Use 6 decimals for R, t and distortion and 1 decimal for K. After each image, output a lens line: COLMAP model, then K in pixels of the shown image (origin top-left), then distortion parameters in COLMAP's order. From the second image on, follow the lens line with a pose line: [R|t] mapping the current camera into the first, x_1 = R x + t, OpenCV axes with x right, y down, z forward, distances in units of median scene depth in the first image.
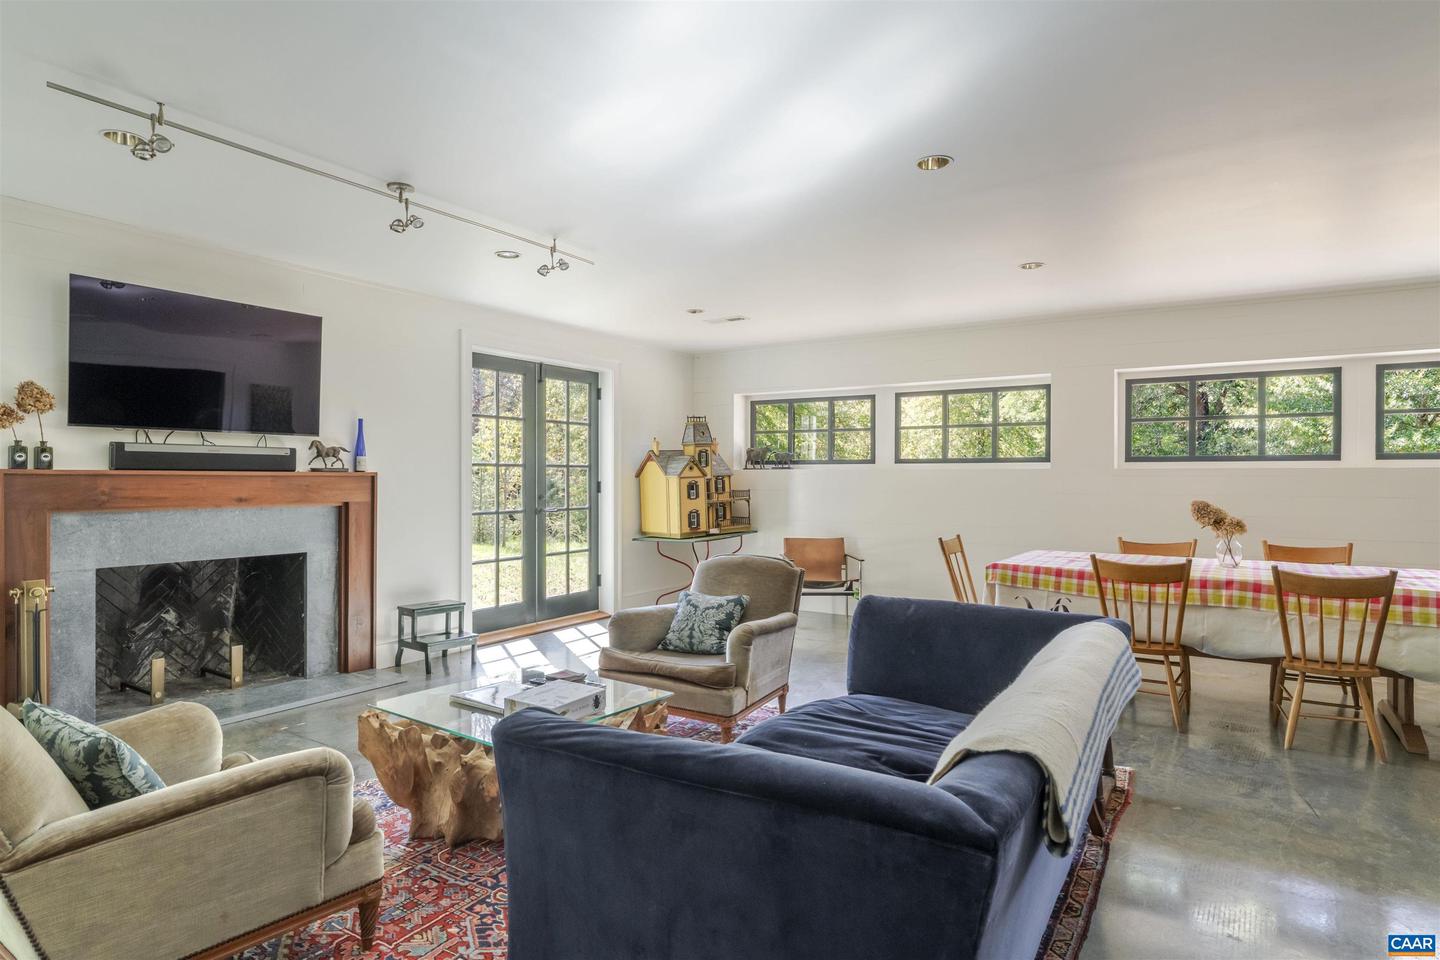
lens RADIAL K [[788.4, 0, 720.5], [0, 788.4, 476.6], [0, 0, 1]] dist [0.003128, 0.000540]
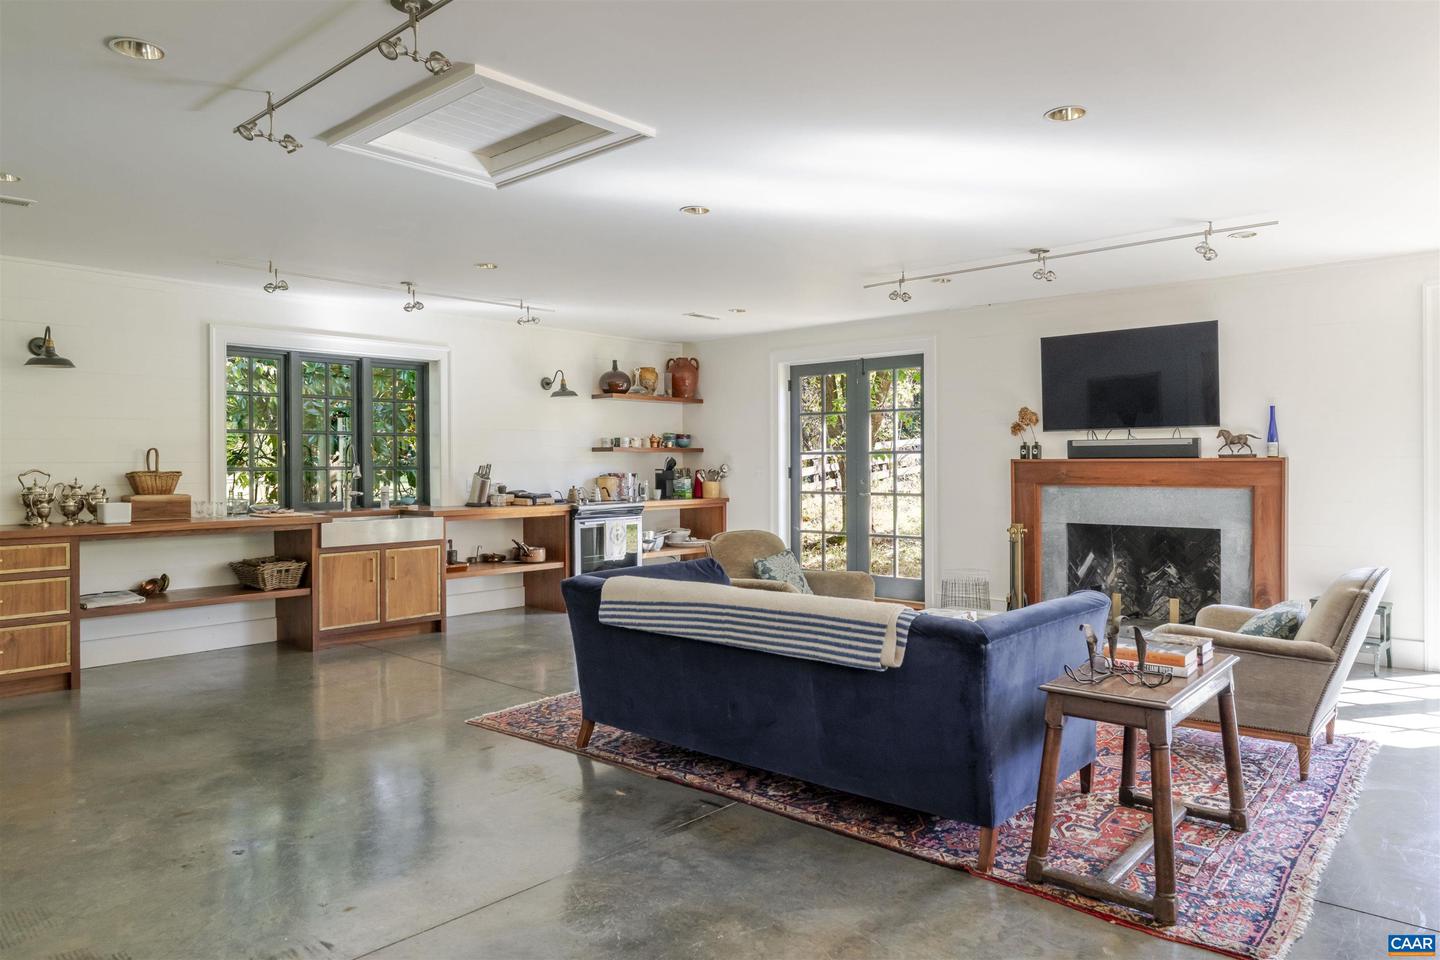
lens RADIAL K [[897.7, 0, 718.6], [0, 897.7, 478.7], [0, 0, 1]] dist [0.000262, -0.000145]
pose [[-0.150935, 0.012294, -0.988467, 0.893186], [0.003949, 0.999922, 0.011834, 0.005936], [0.988536, -0.002117, -0.150972, 0.505857]]
